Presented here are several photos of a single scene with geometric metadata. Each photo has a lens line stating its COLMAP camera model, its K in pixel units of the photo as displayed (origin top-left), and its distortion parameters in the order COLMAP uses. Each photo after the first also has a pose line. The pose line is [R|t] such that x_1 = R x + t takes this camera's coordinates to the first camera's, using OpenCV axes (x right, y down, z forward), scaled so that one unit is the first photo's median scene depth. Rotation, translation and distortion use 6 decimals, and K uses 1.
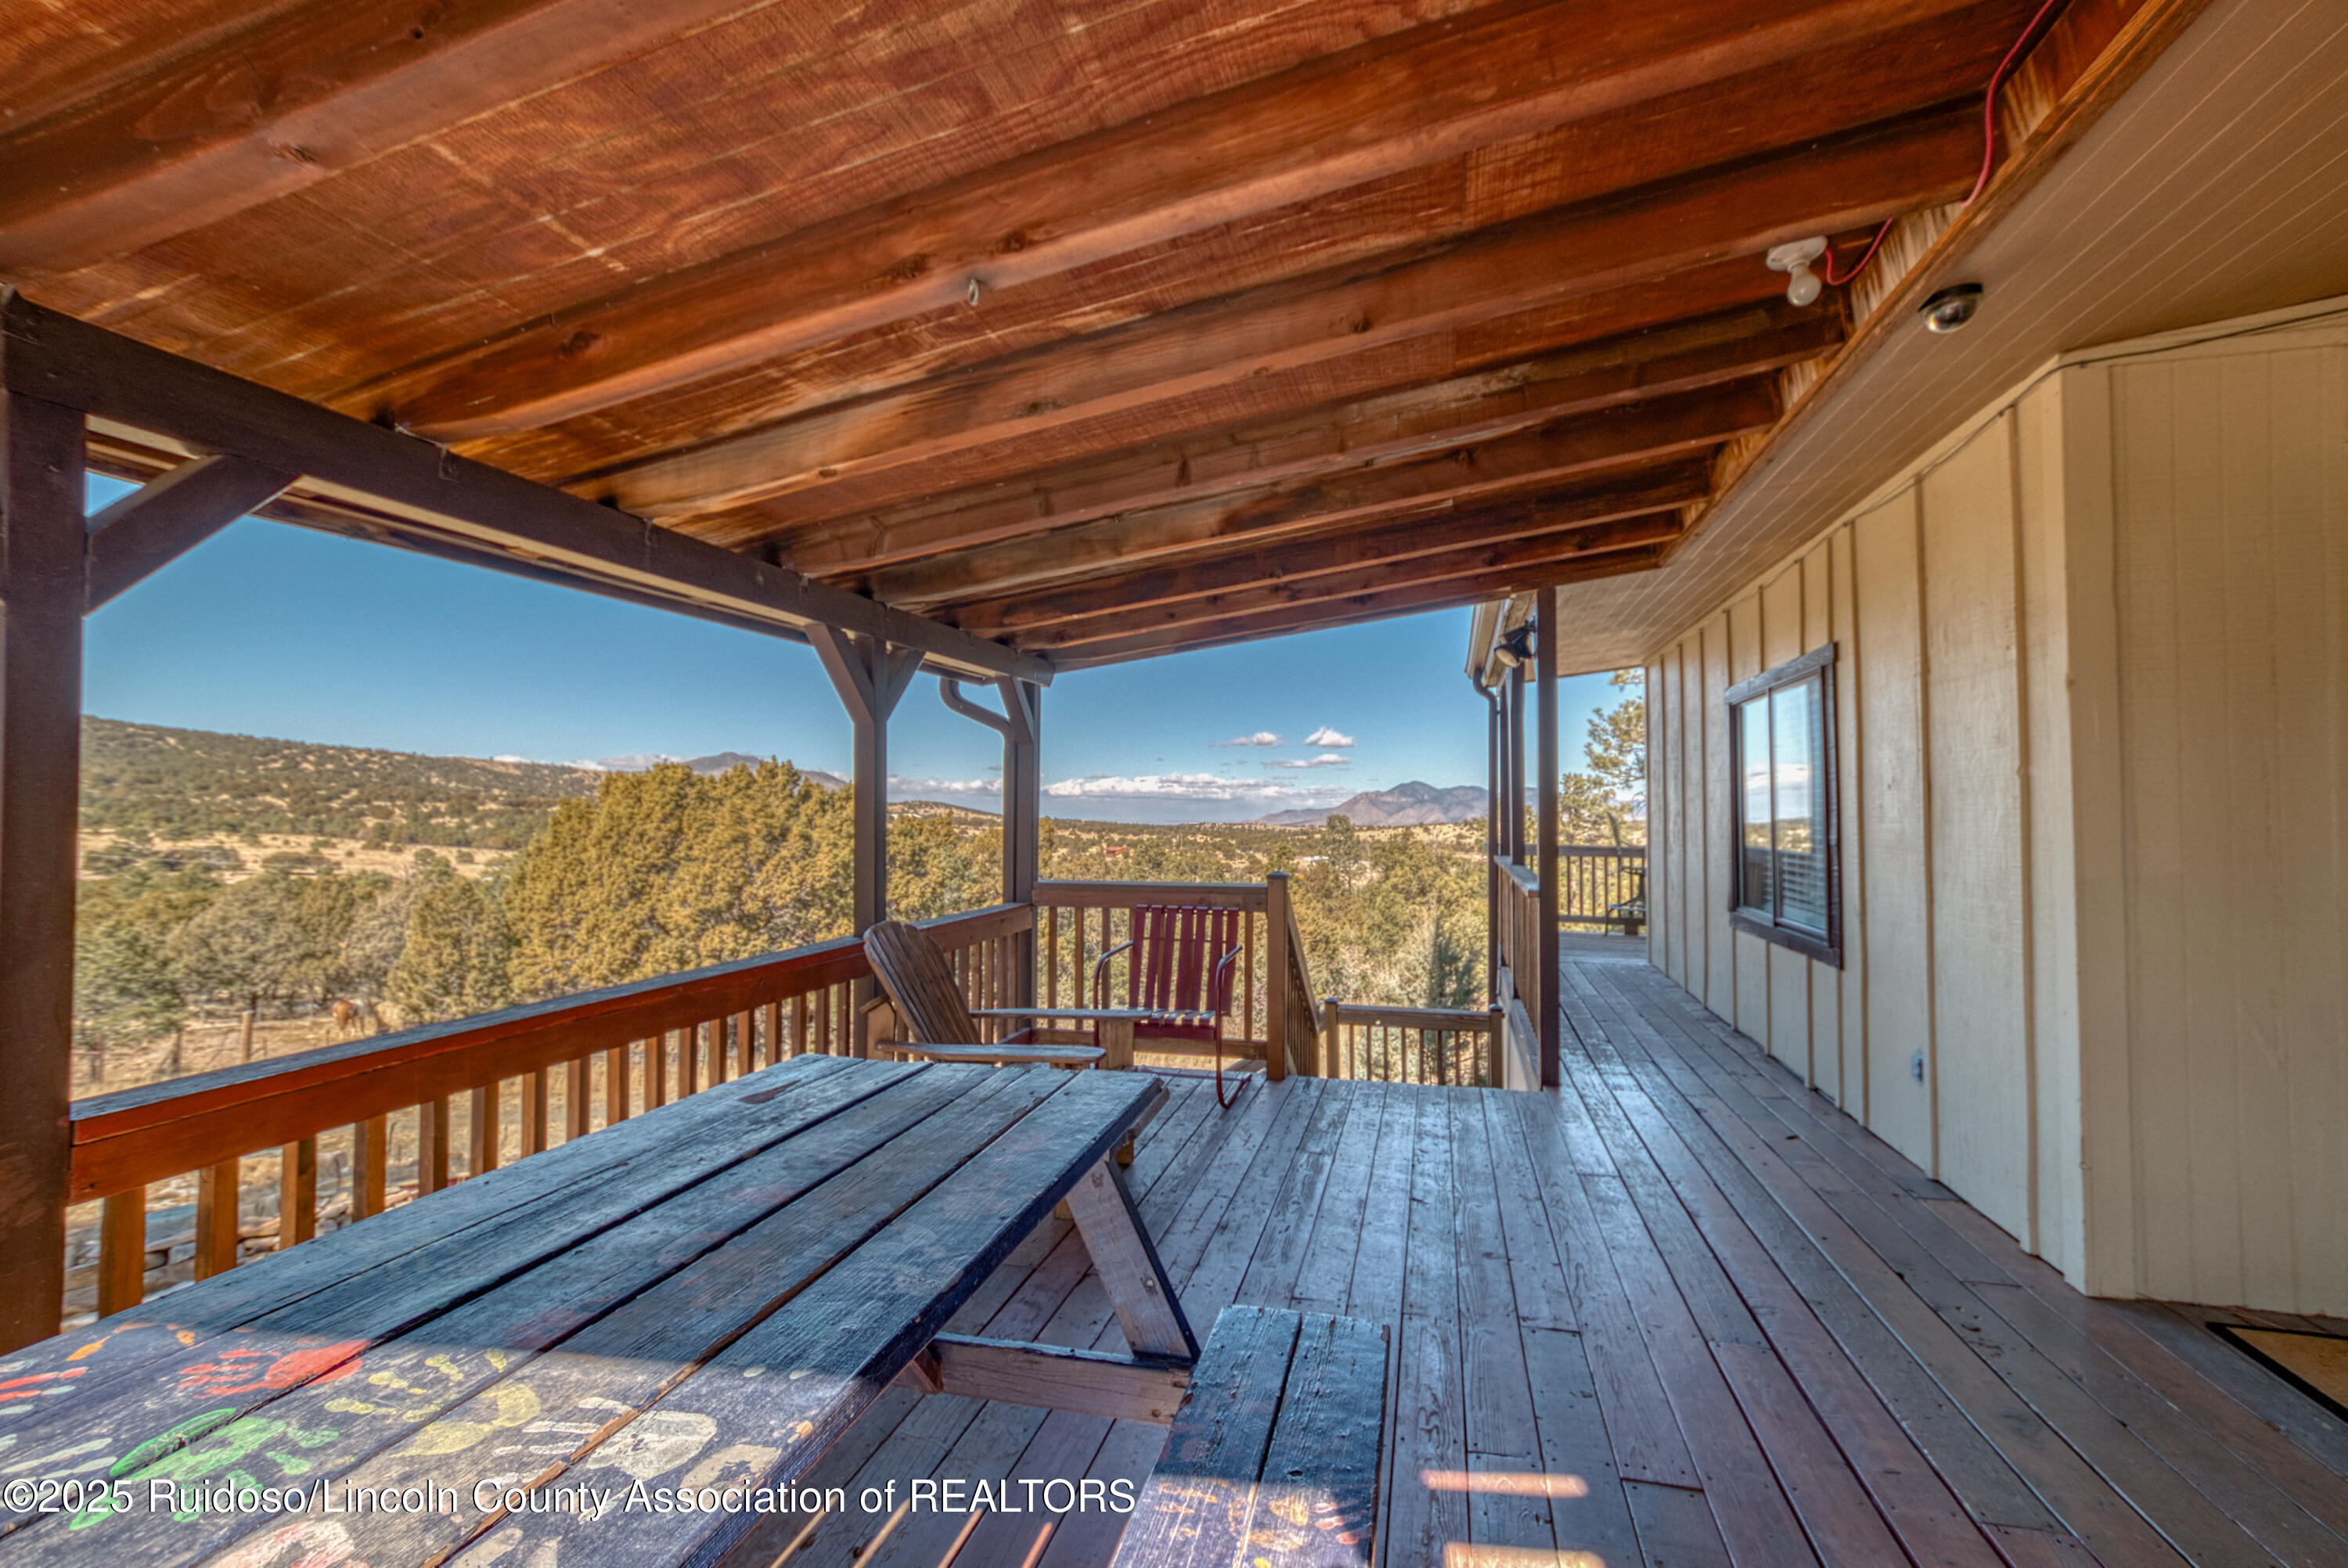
lens RADIAL K [[1034.0, 0, 1185.6], [0, 1034.0, 788.8], [0, 0, 1]] dist [-0.002768, 0.000545]
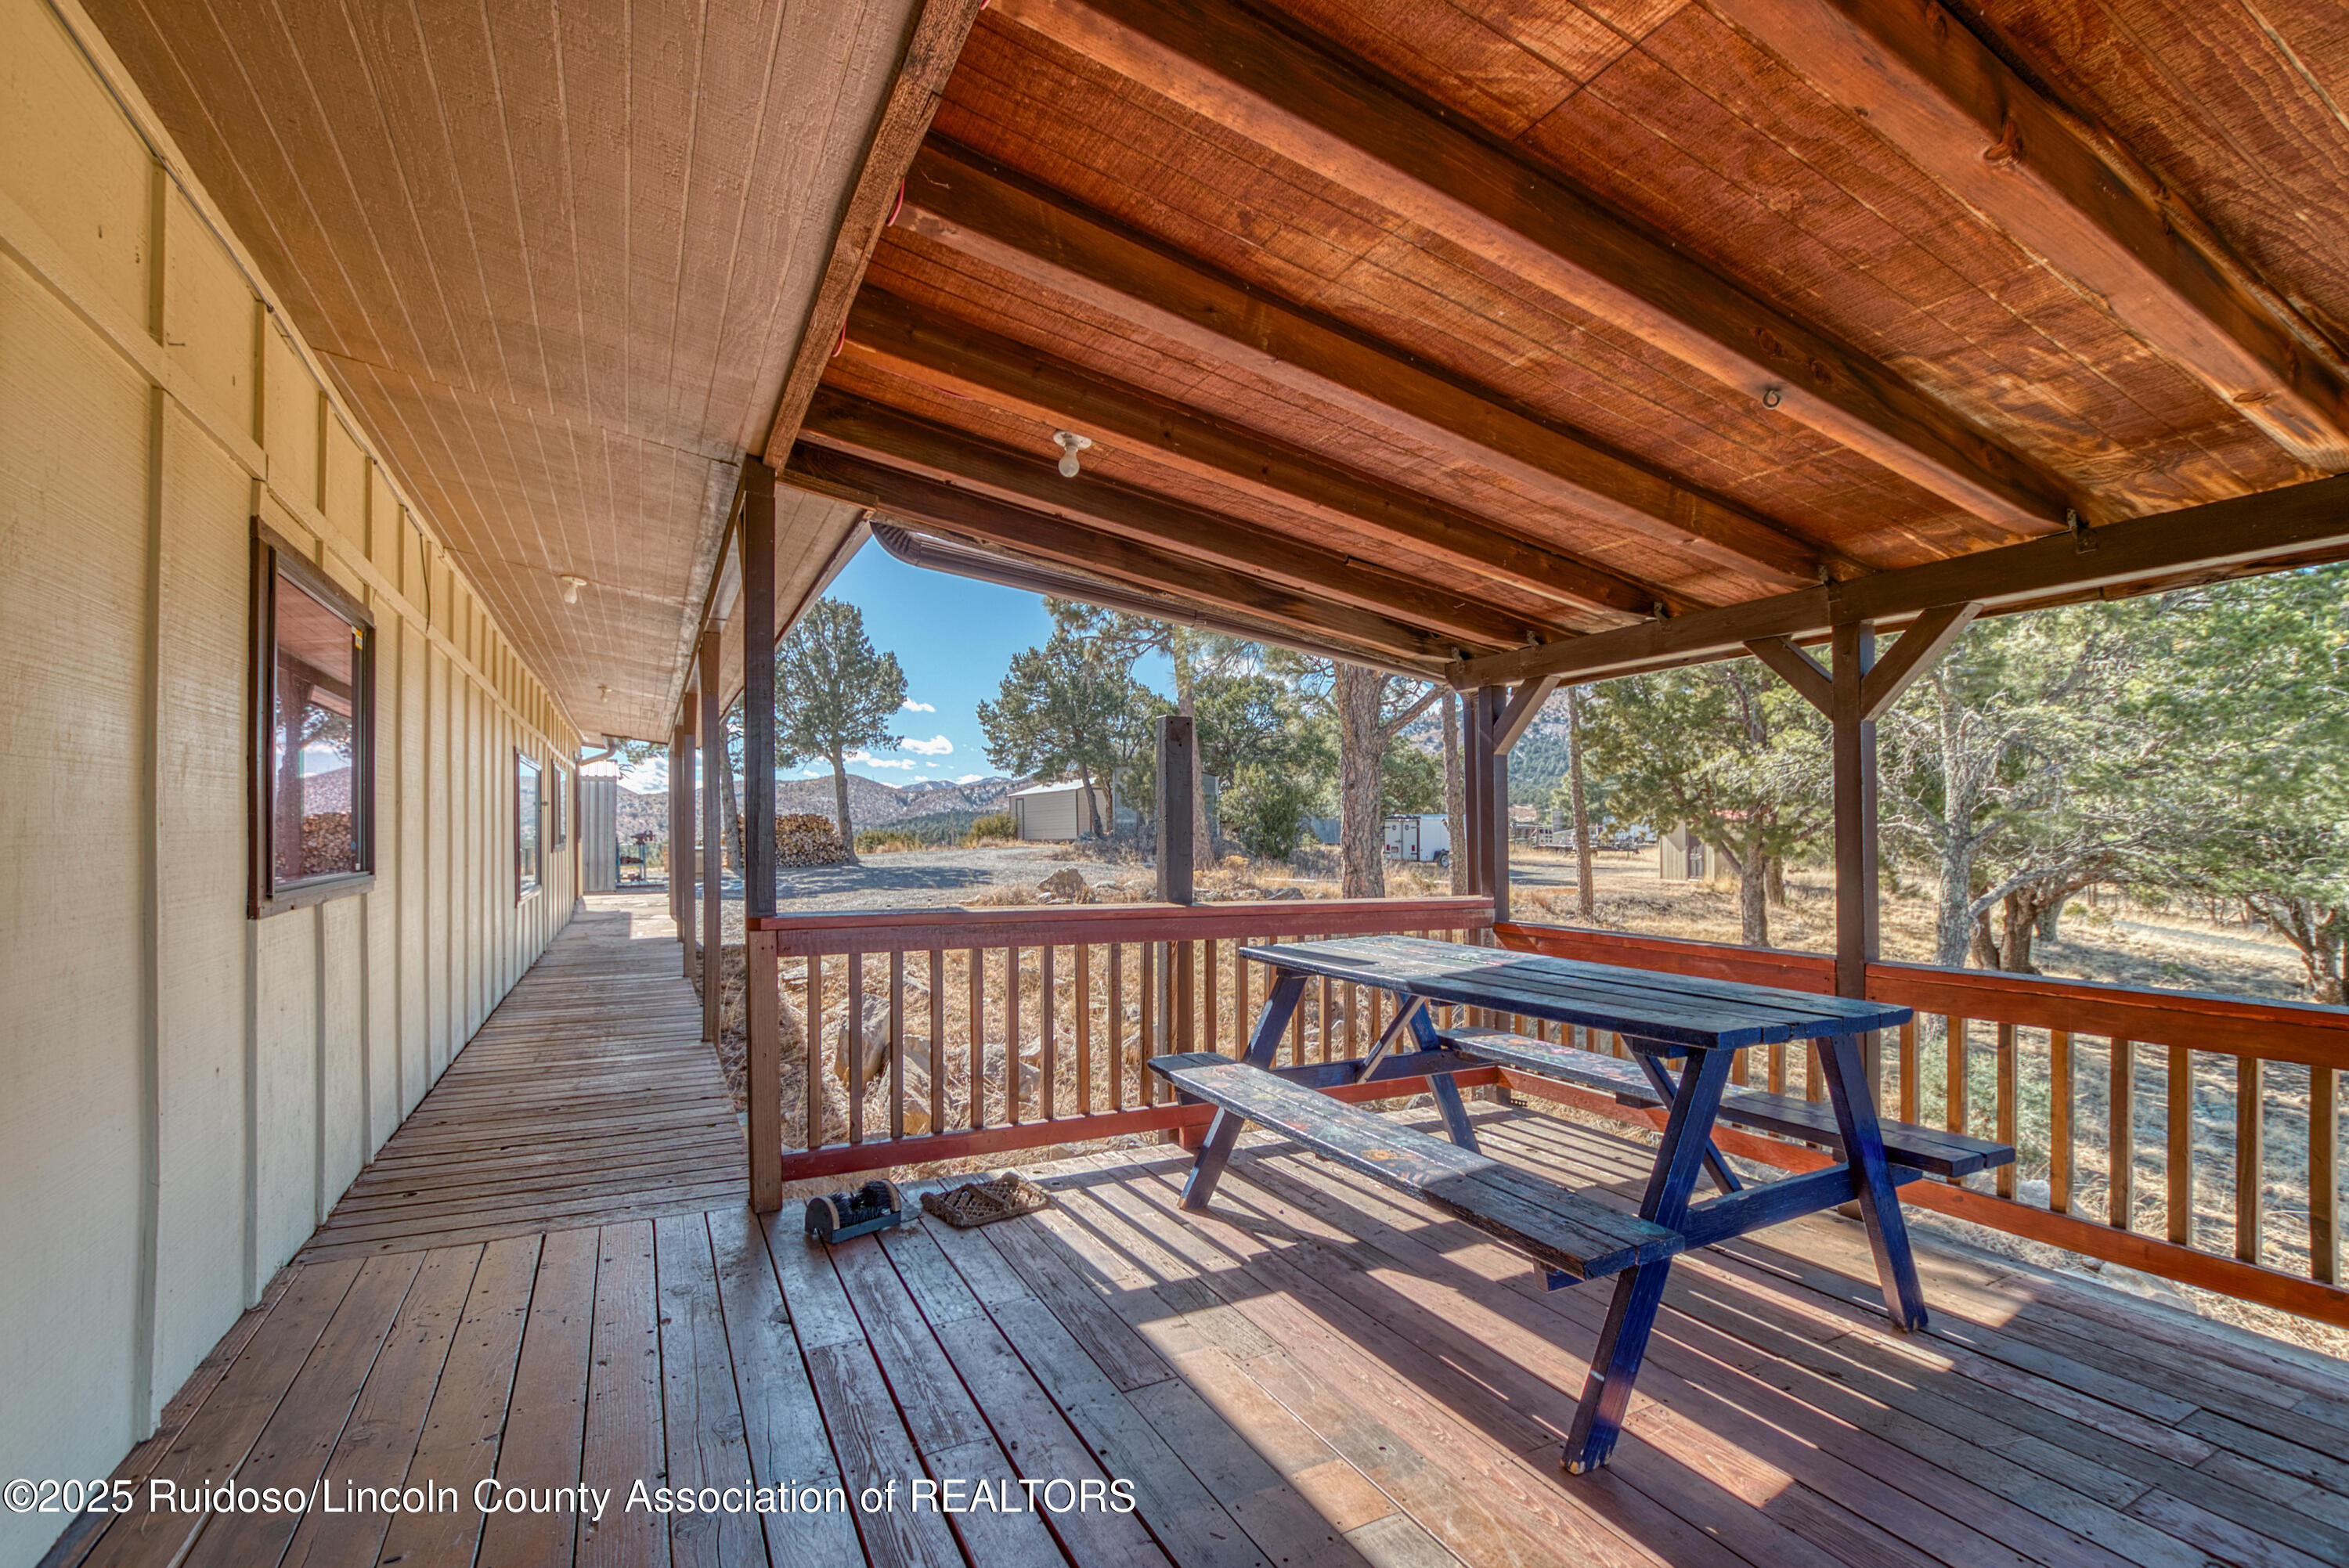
lens RADIAL K [[1056.6, 0, 1182.6], [0, 1056.6, 816.8], [0, 0, 1]] dist [-0.002169, -0.000258]
pose [[-0.731425, -0.005973, -0.681896, 0.100877], [0.017393, 0.999473, -0.027411, 0.004484], [0.681700, -0.031909, -0.730935, 0.117981]]
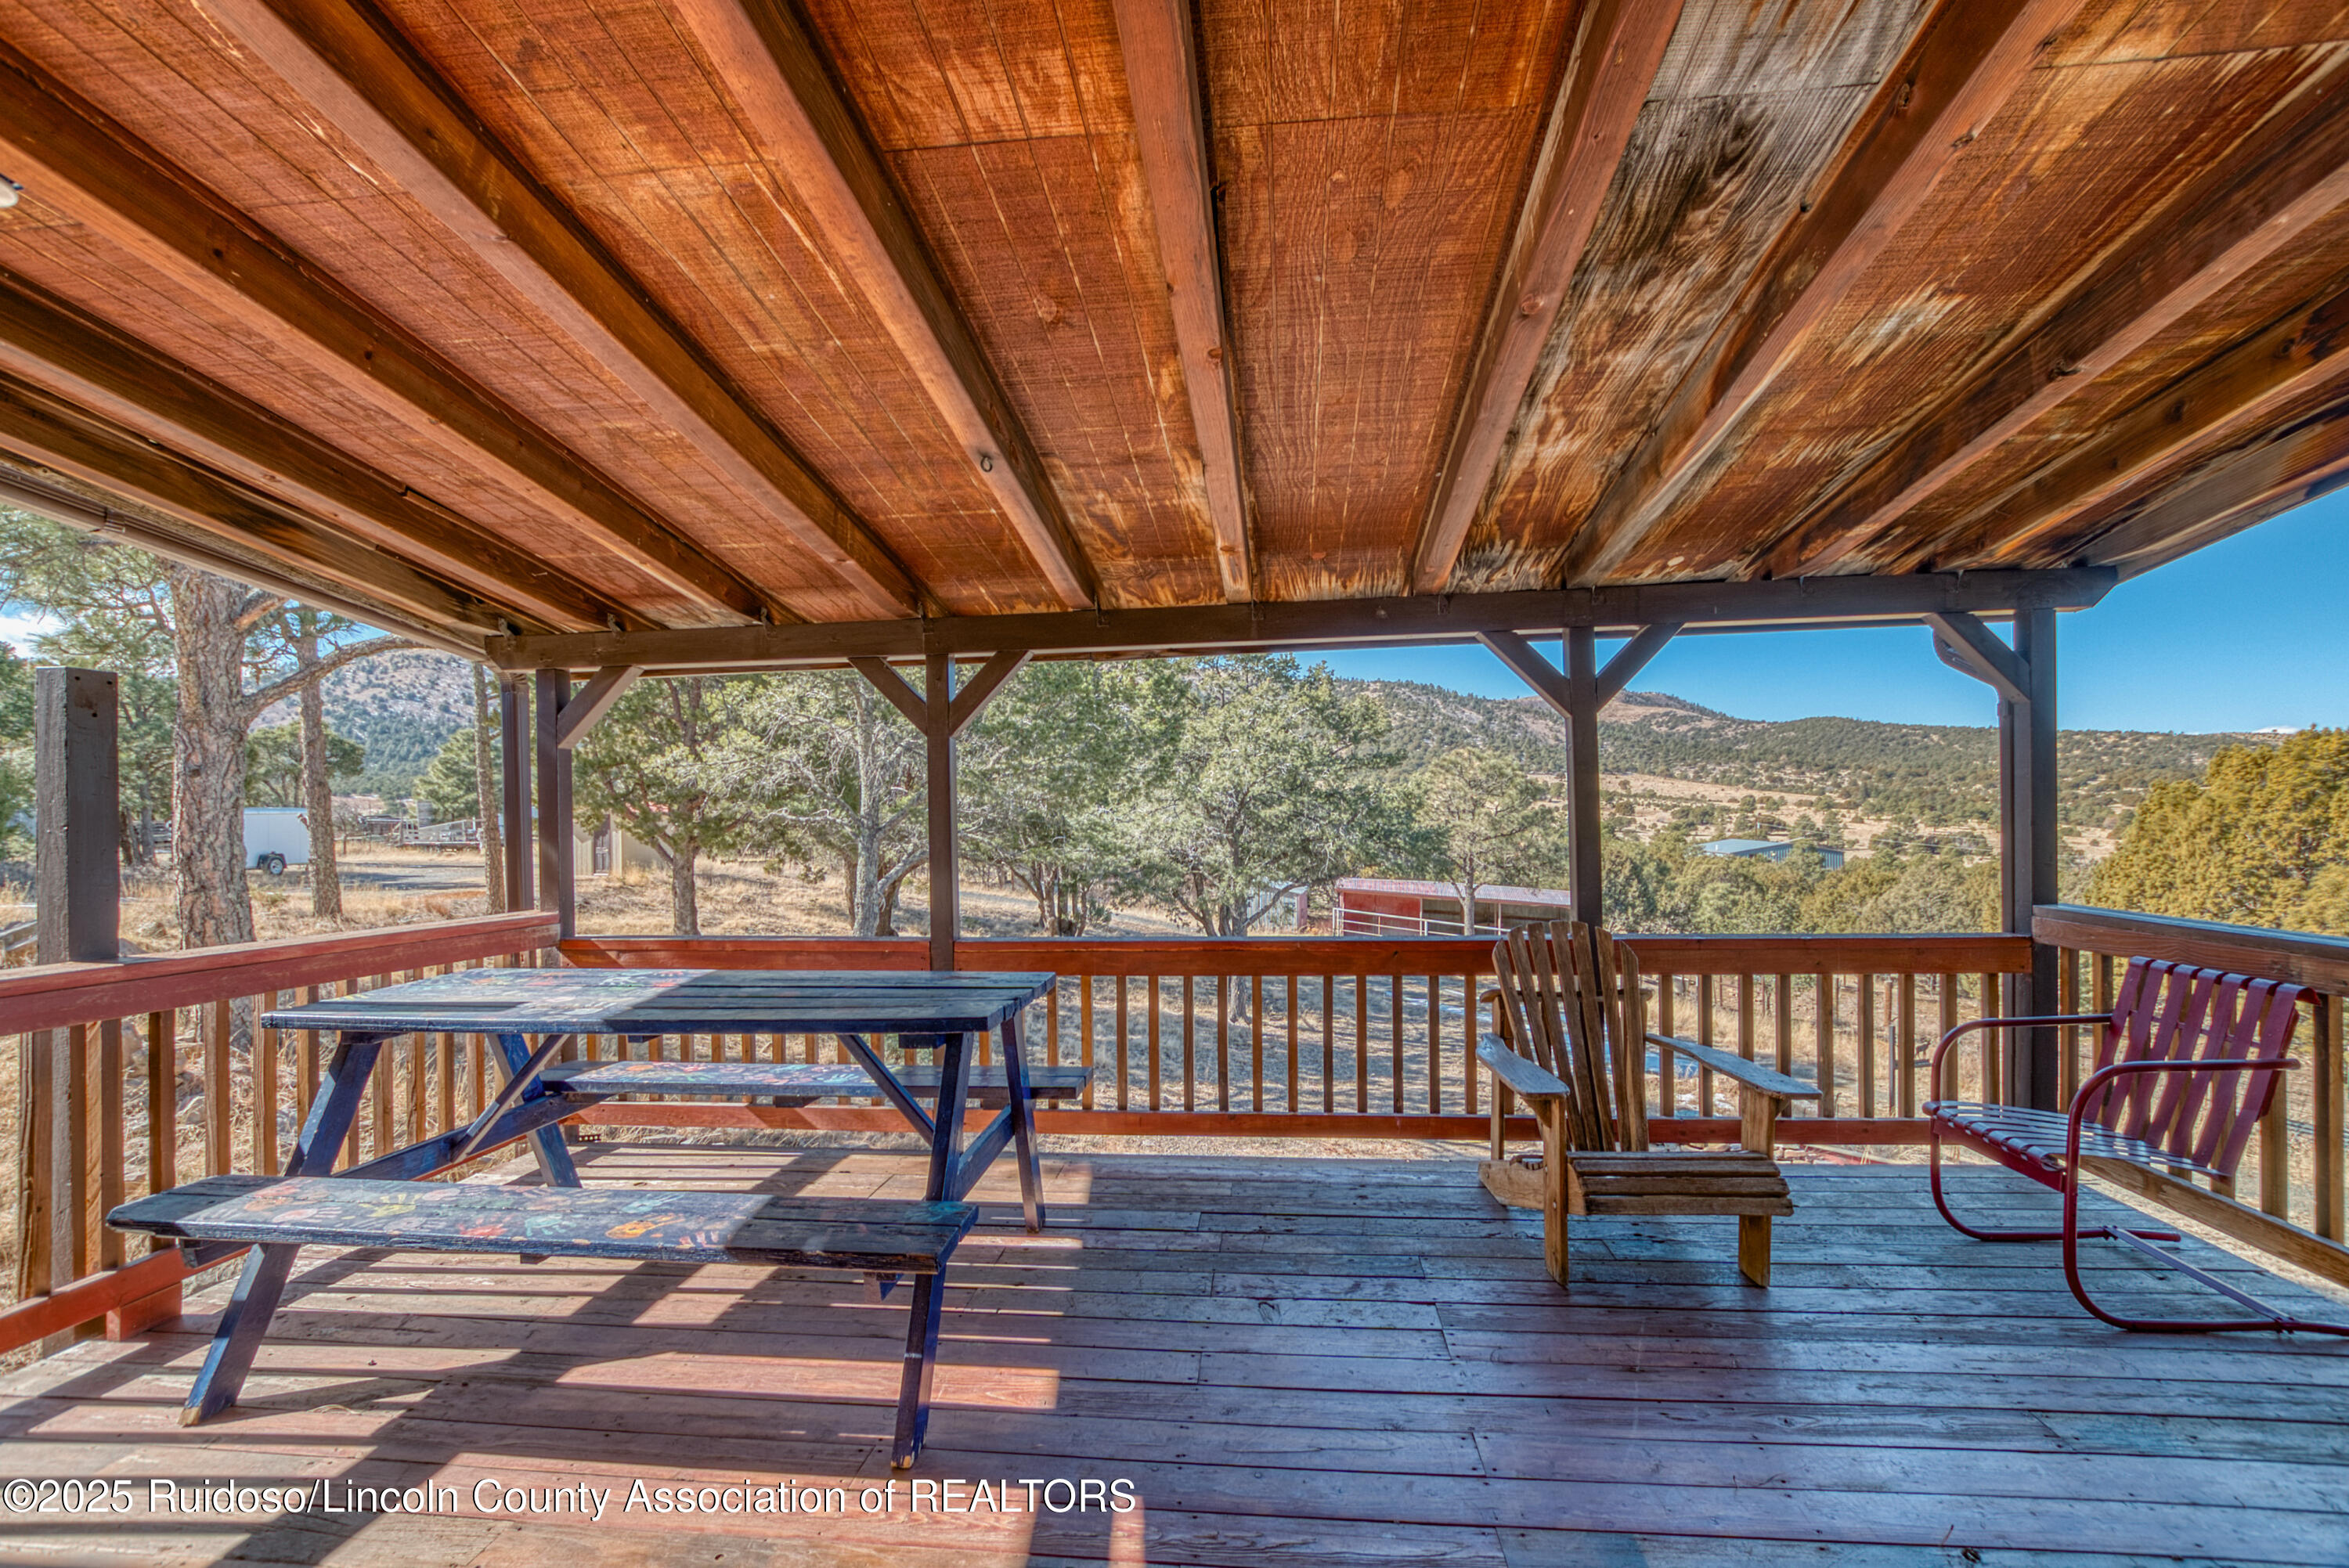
lens RADIAL K [[1051.4, 0, 1181.1], [0, 1051.4, 807.7], [0, 0, 1]] dist [-0.000553, 0.001272]
pose [[0.150454, -0.005444, -0.988602, 0.110294], [0.035698, 0.999363, -0.000070, 0.001556], [0.987972, -0.035280, 0.150553, 0.084751]]
